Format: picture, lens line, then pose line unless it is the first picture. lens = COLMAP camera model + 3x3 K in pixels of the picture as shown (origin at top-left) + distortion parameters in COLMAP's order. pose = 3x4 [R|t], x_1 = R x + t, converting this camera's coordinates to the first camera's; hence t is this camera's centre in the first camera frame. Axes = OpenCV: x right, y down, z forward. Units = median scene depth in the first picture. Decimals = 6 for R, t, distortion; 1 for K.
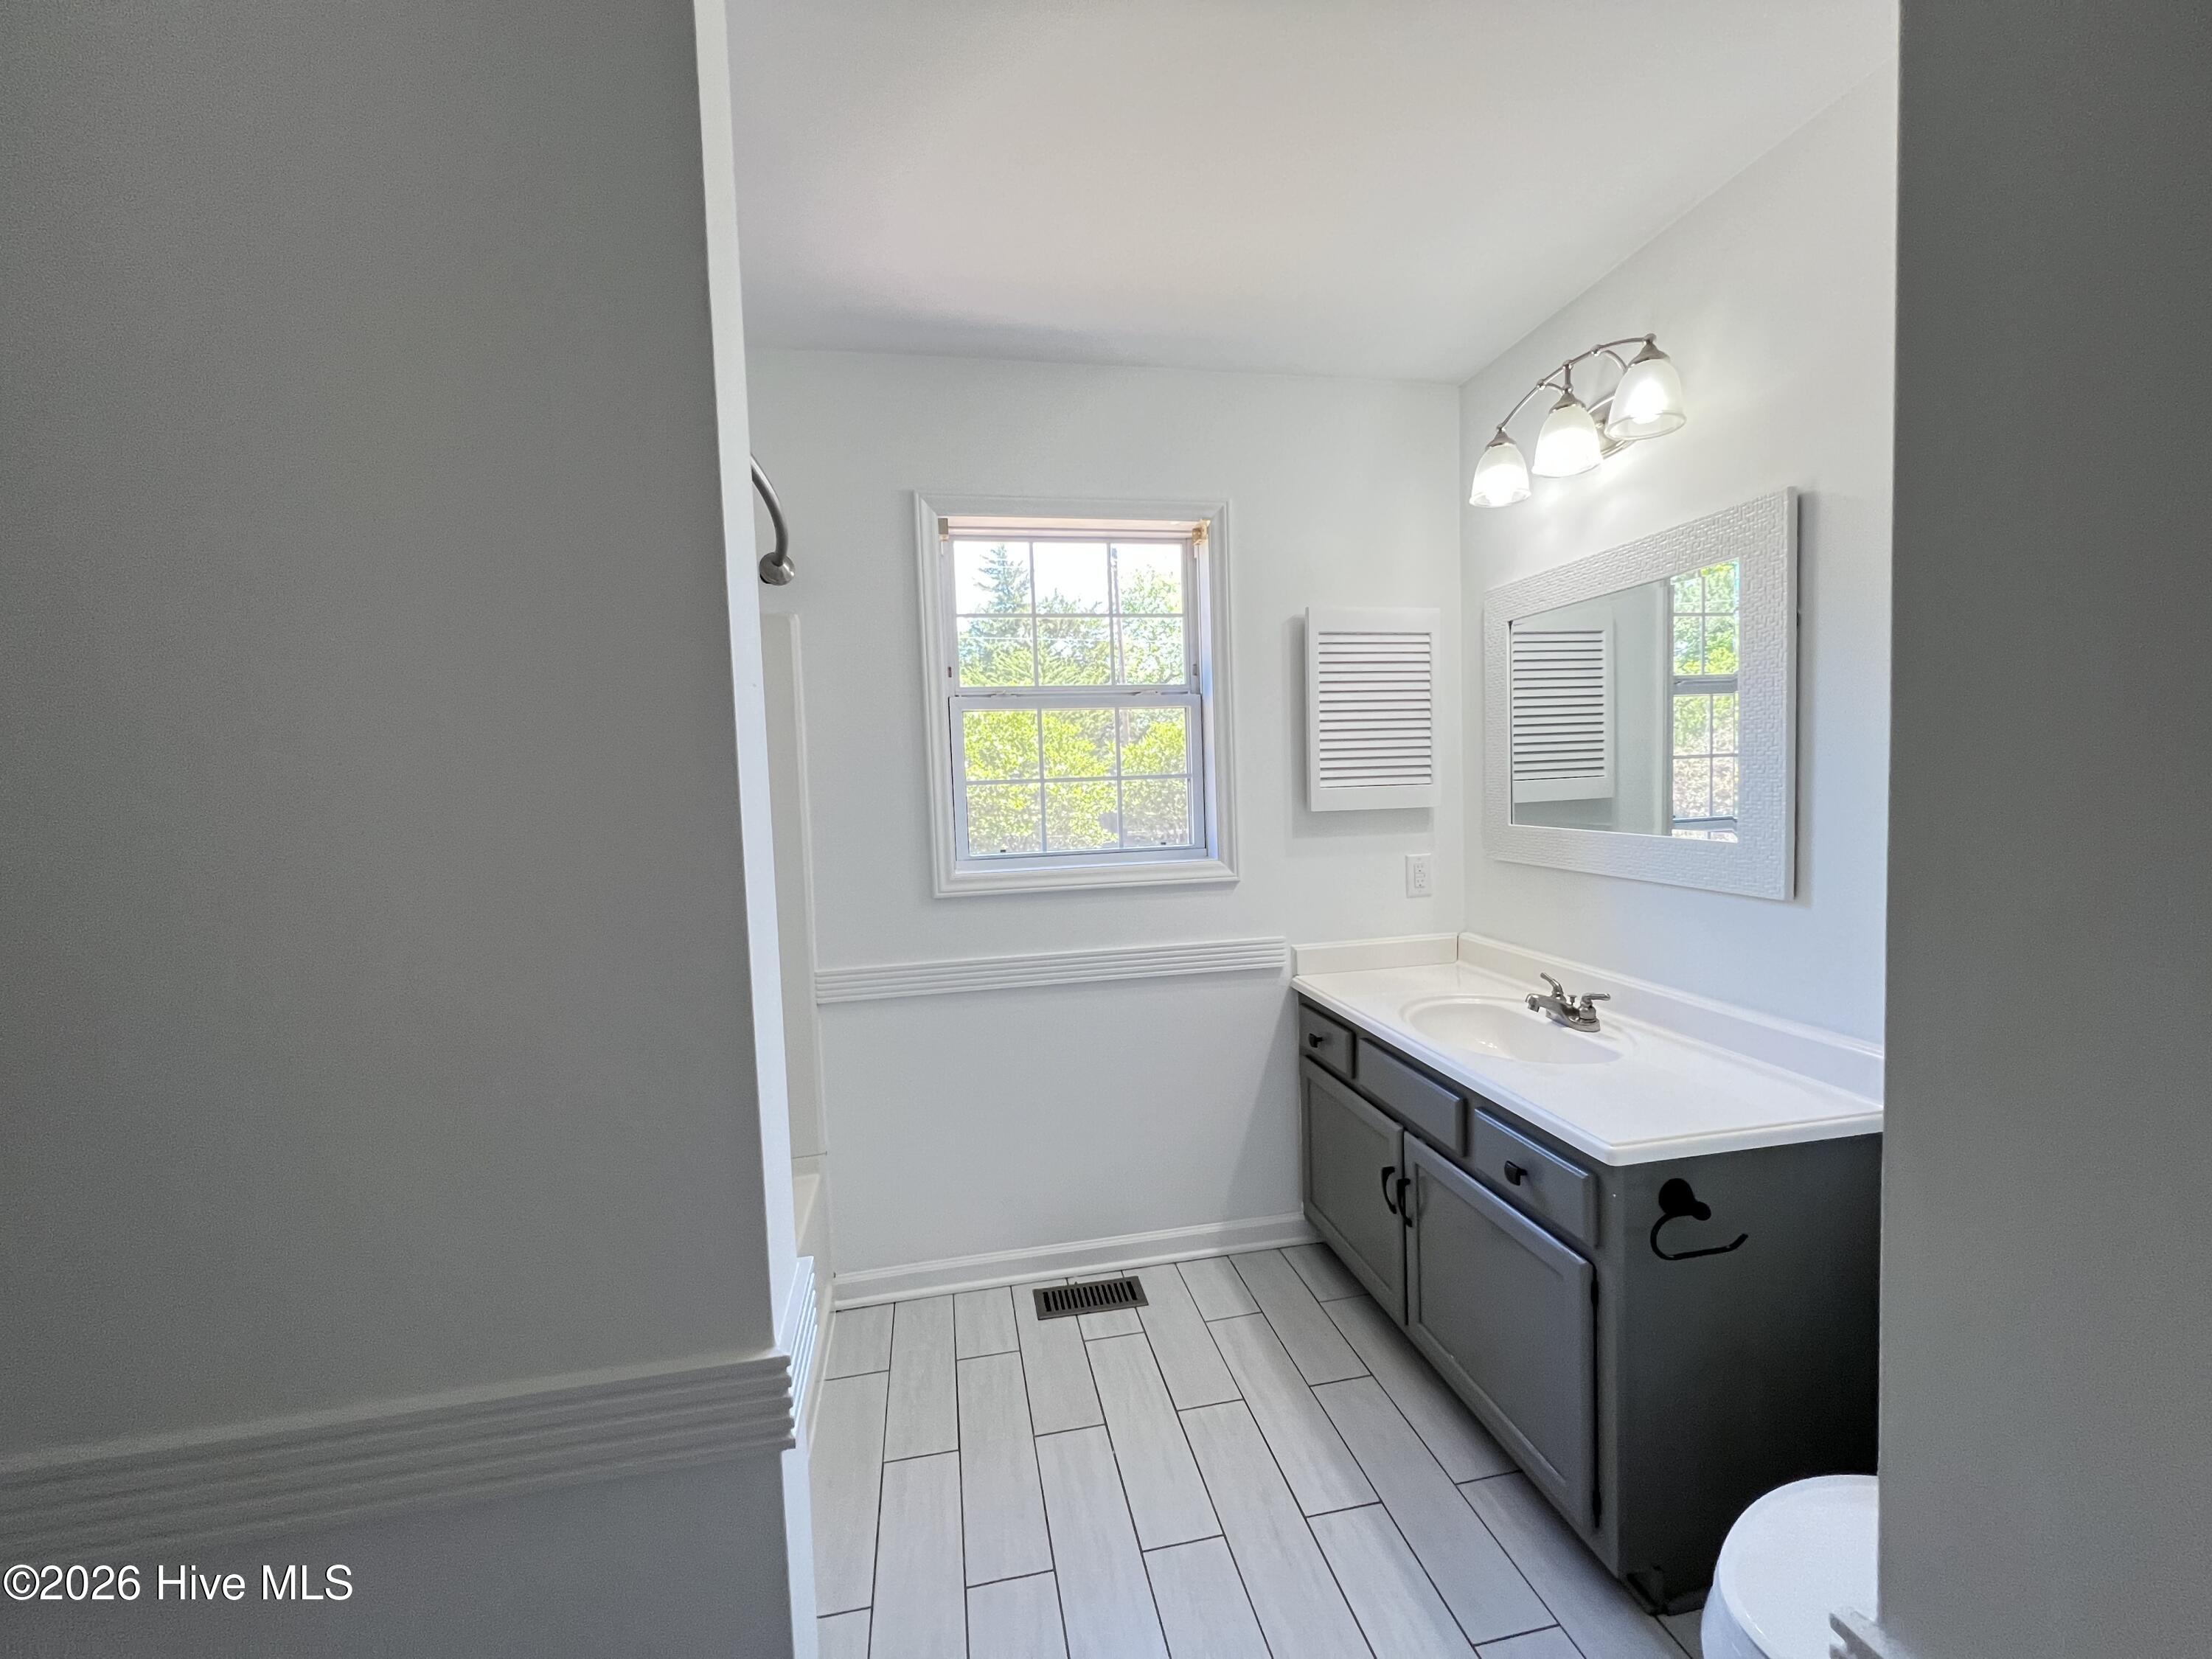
lens RADIAL K [[887.2, 0, 1106.1], [0, 887.2, 826.5], [0, 0, 1]] dist [0.001041, 0.000188]
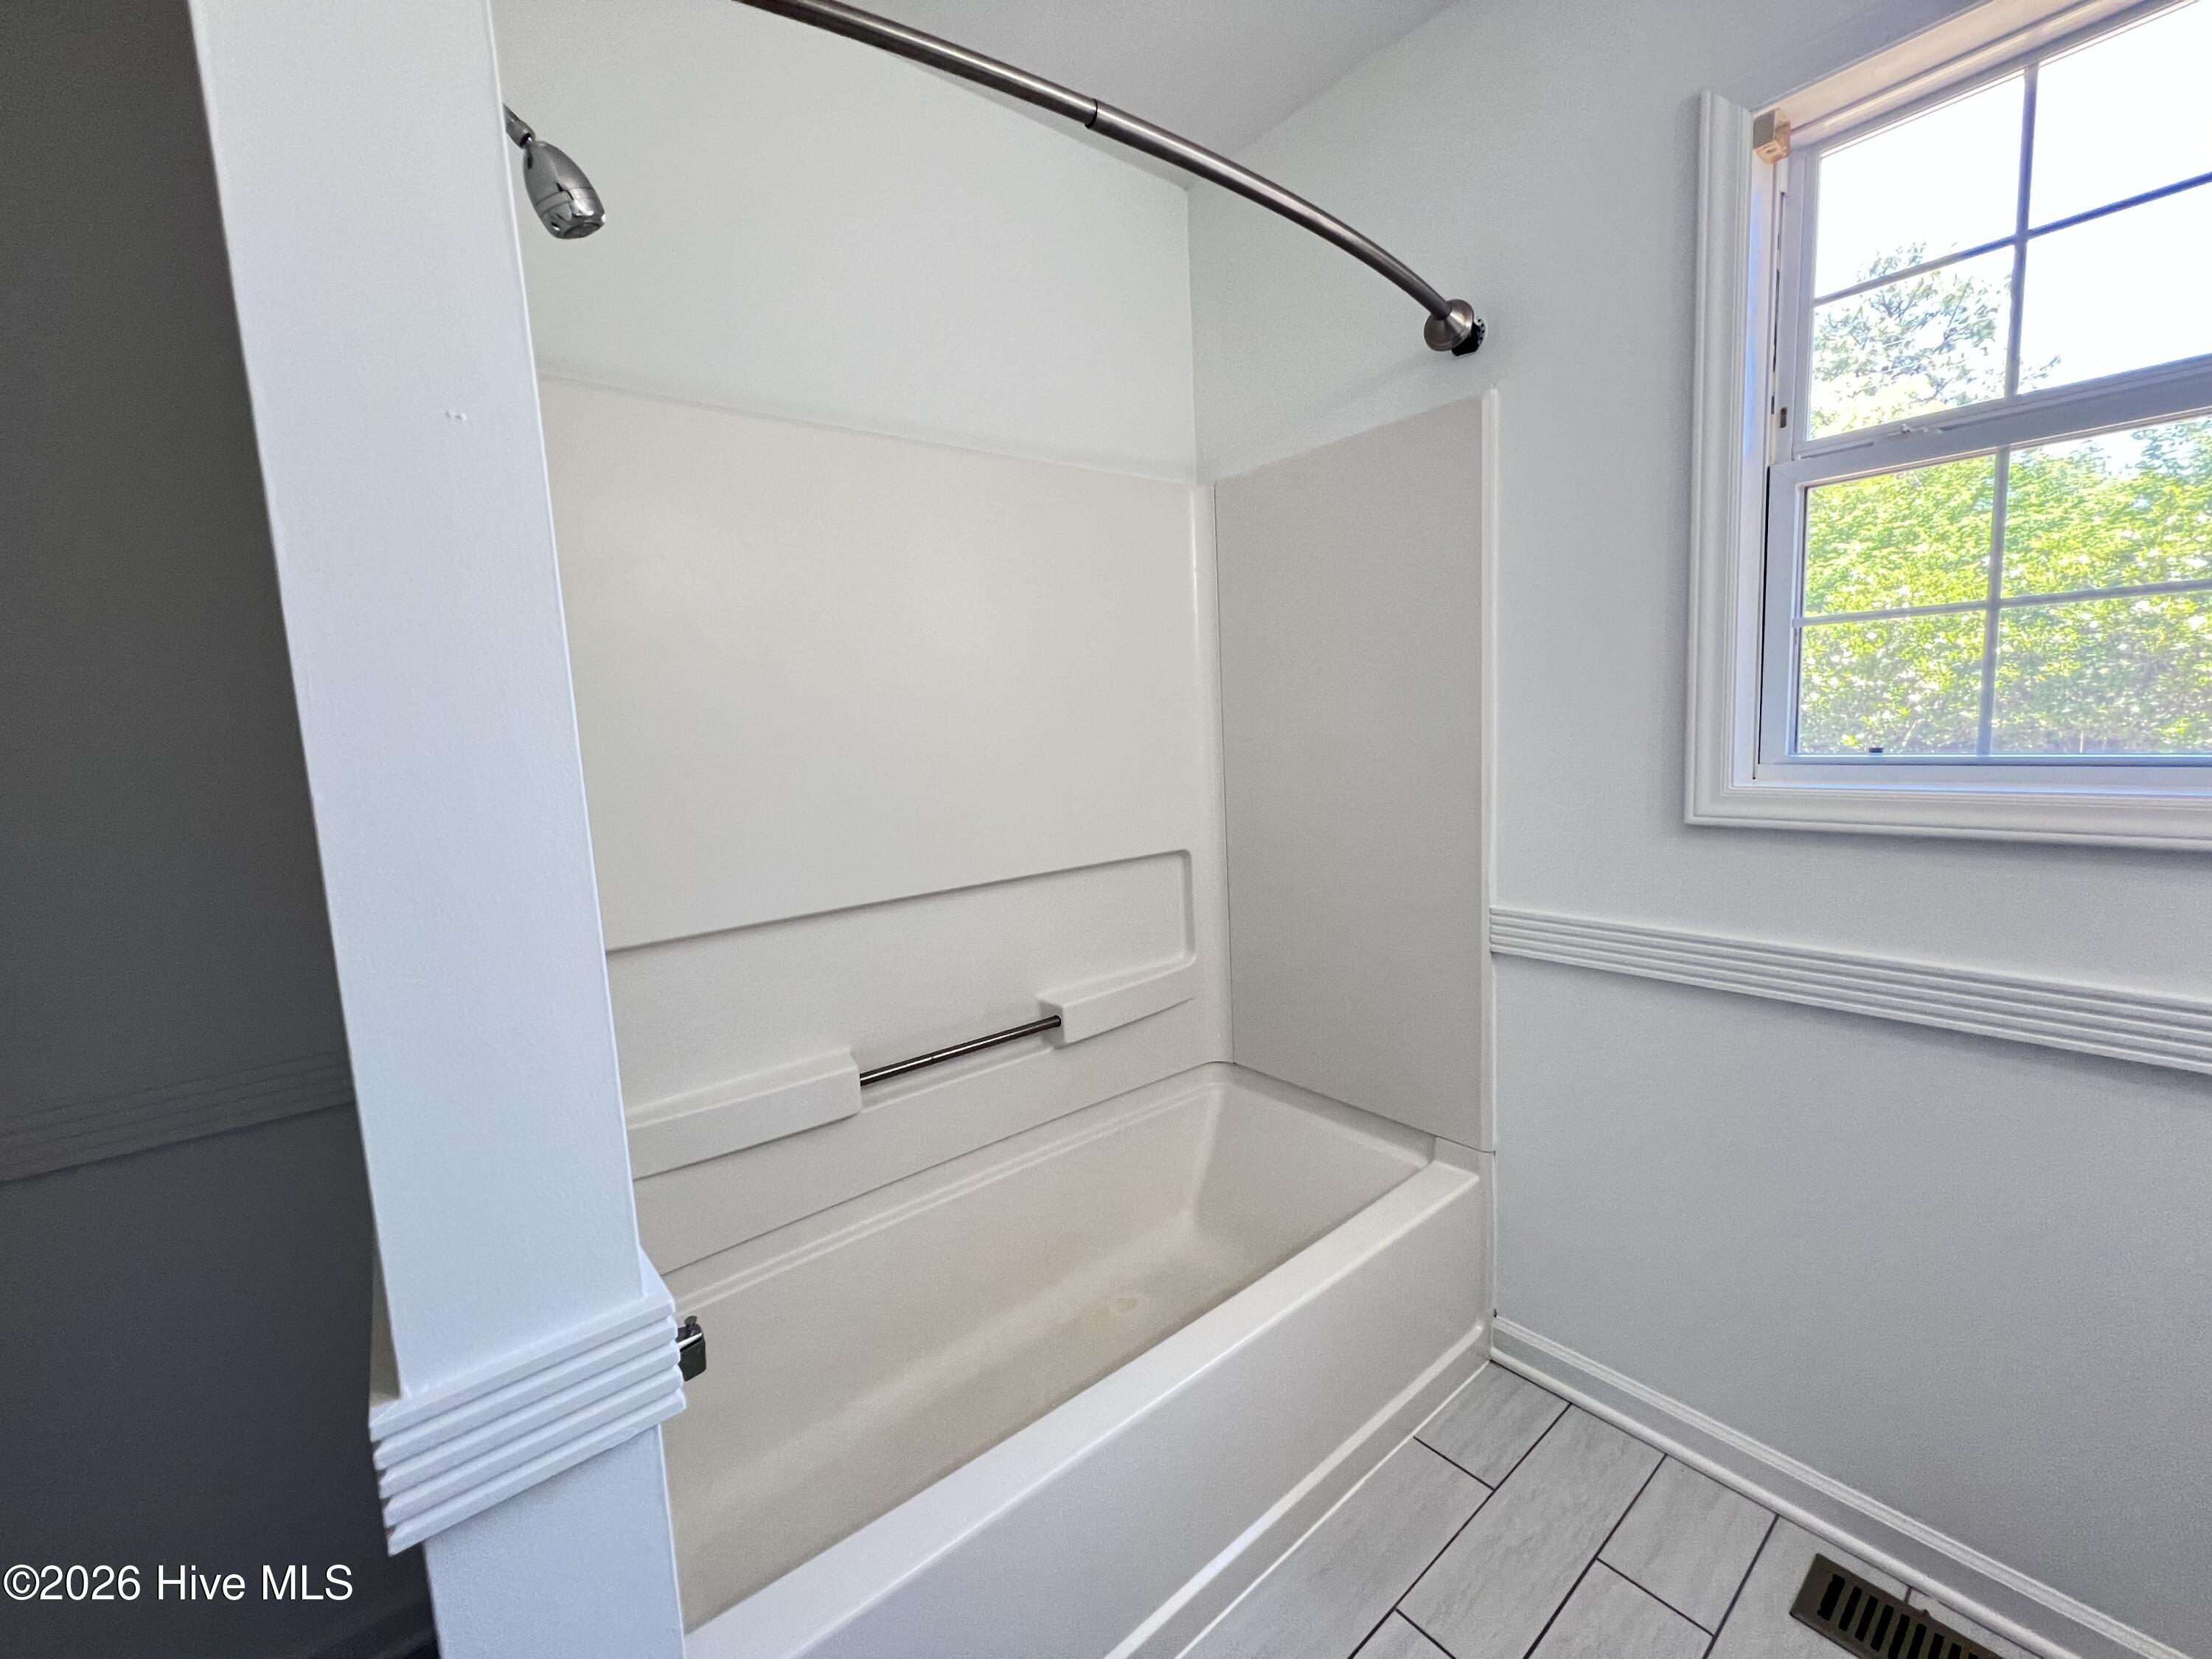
lens RADIAL K [[887.2, 0, 1105.0], [0, 887.2, 831.1], [0, 0, 1]] dist [0.001041, 0.000188]
pose [[0.471203, 0.115355, -0.874449, 0.141569], [-0.017554, 0.992441, 0.121461, 0.020681], [0.881850, -0.041882, 0.469666, 0.380759]]
